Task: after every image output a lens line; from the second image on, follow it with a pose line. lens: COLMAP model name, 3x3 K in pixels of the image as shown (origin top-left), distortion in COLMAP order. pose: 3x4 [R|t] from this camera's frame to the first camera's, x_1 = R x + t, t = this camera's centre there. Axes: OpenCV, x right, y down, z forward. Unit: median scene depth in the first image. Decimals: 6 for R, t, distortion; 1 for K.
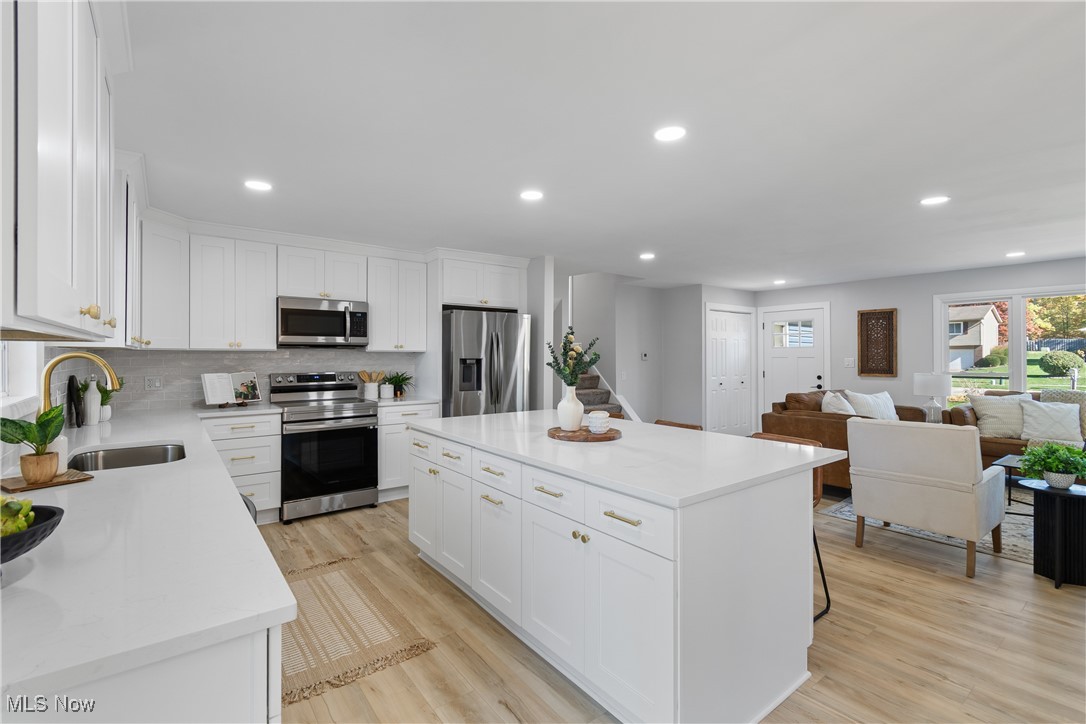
lens RADIAL K [[486.6, 0, 542.1], [0, 486.6, 354.8], [0, 0, 1]] dist [0.000701, -0.000587]
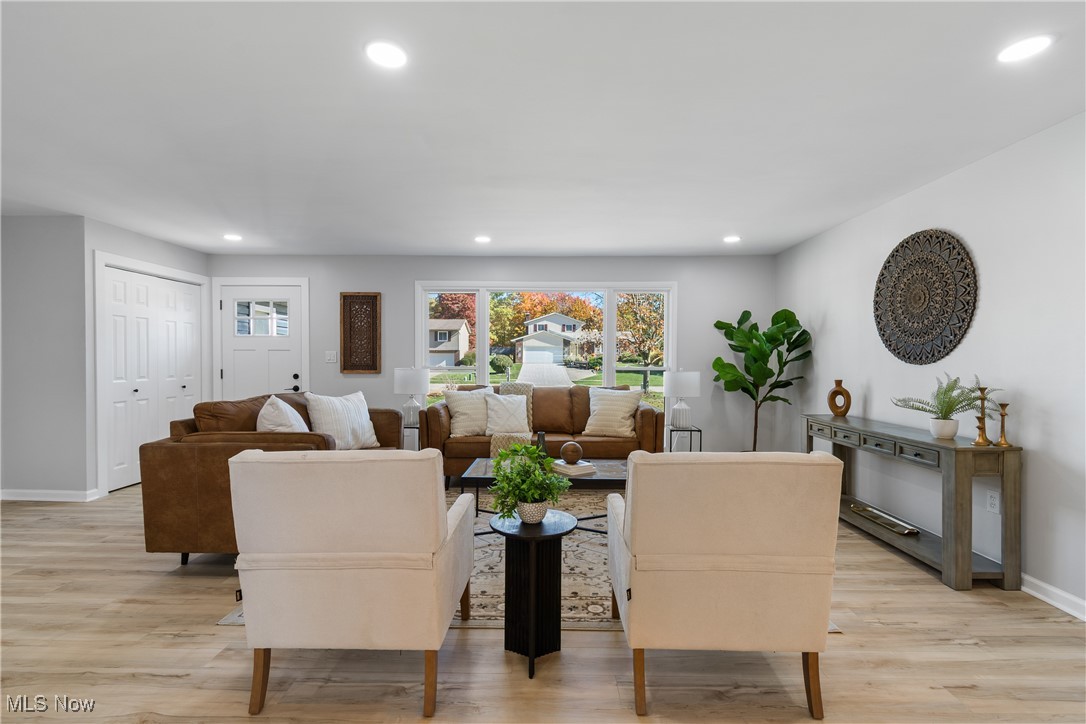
lens RADIAL K [[486.6, 0, 543.0], [0, 486.6, 365.7], [0, 0, 1]] dist [0.002075, -0.000005]
pose [[0.617762, -0.005292, 0.786347, 0.302600], [-0.008378, 0.999876, 0.013311, 0.023831], [-0.786321, -0.014811, 0.617641, 0.322469]]
